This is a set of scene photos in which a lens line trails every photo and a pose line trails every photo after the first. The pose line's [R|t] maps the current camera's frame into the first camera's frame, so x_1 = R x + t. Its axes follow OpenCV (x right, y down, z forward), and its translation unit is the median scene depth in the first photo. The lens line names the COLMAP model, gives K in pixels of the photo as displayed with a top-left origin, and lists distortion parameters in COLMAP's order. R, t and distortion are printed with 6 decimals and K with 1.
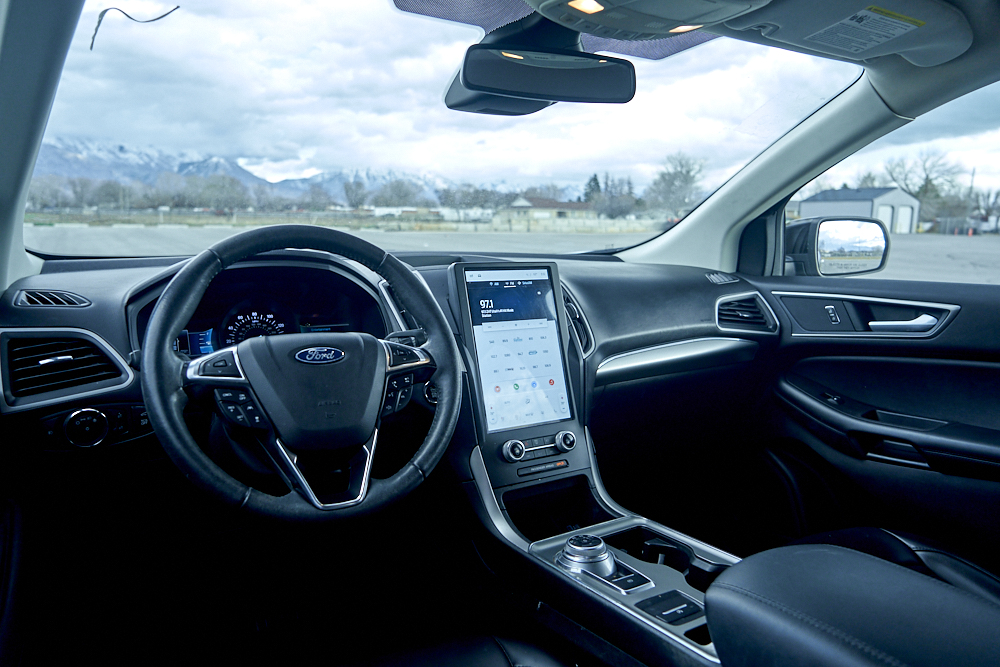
lens RADIAL K [[692.0, 0, 496.6], [0, 692.0, 320.3], [0, 0, 1]] dist [0.006385, -0.003661]
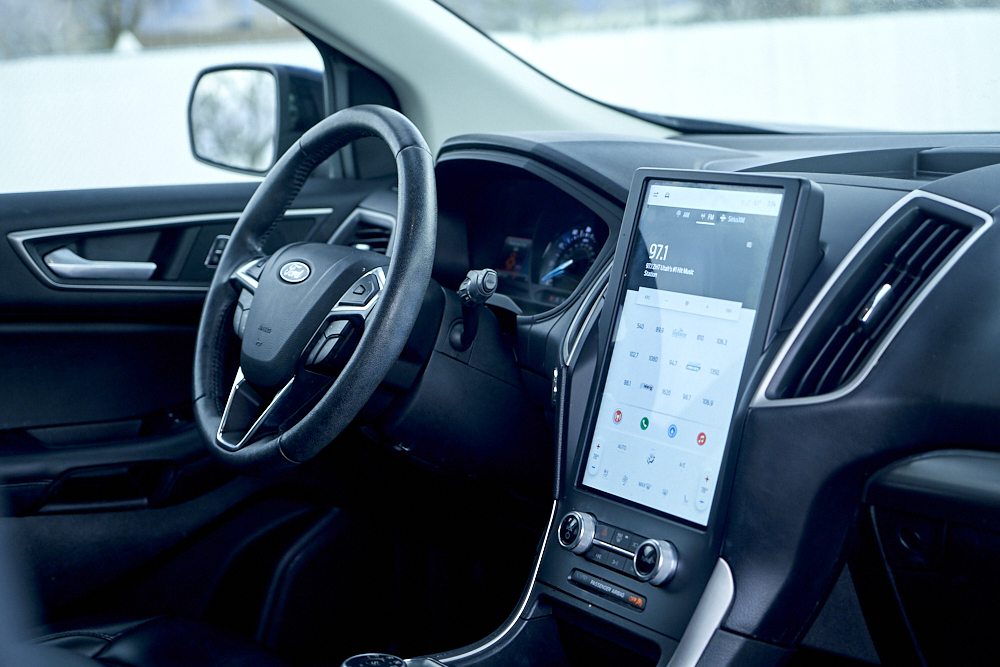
lens RADIAL K [[1616.6, 0, 498.1], [0, 1616.6, 332.8], [0, 0, 1]] dist [-0.051848, 0.000000]
pose [[0.022890, 0.151695, -0.988162, 1.083768], [-0.095246, 0.984256, 0.148889, -0.121750], [0.995191, 0.090711, 0.036978, 0.792873]]
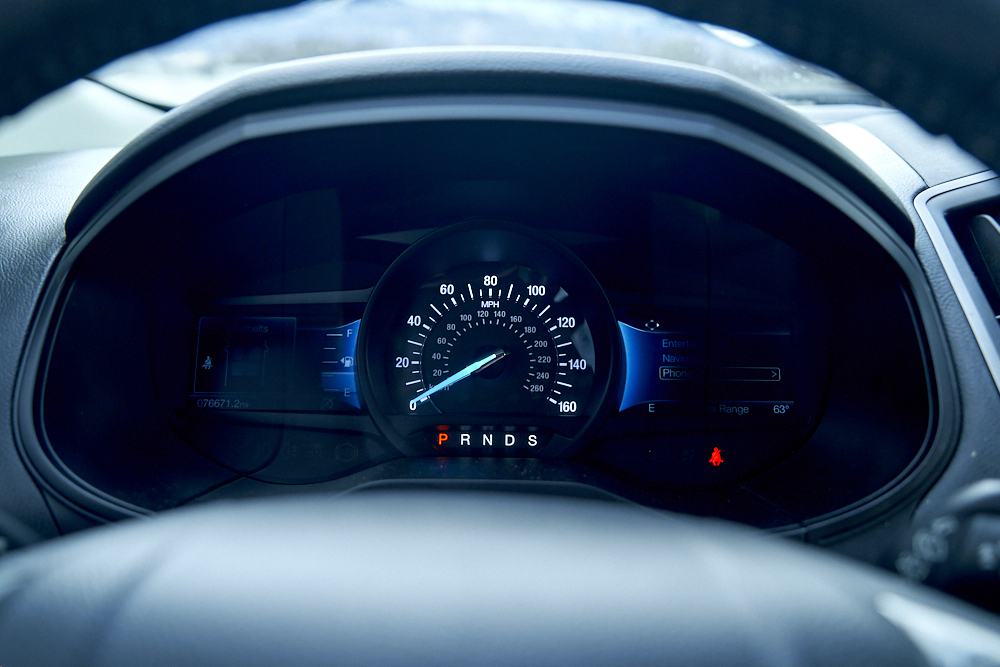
lens RADIAL K [[856.6, 0, 498.1], [0, 856.6, 334.5], [0, 0, 1]] dist [-0.000738, 0.002187]
pose [[0.827021, 0.122522, -0.548658, -0.115850], [-0.052826, 0.988580, 0.141135, -0.037026], [0.559684, -0.087738, 0.824048, 0.616814]]
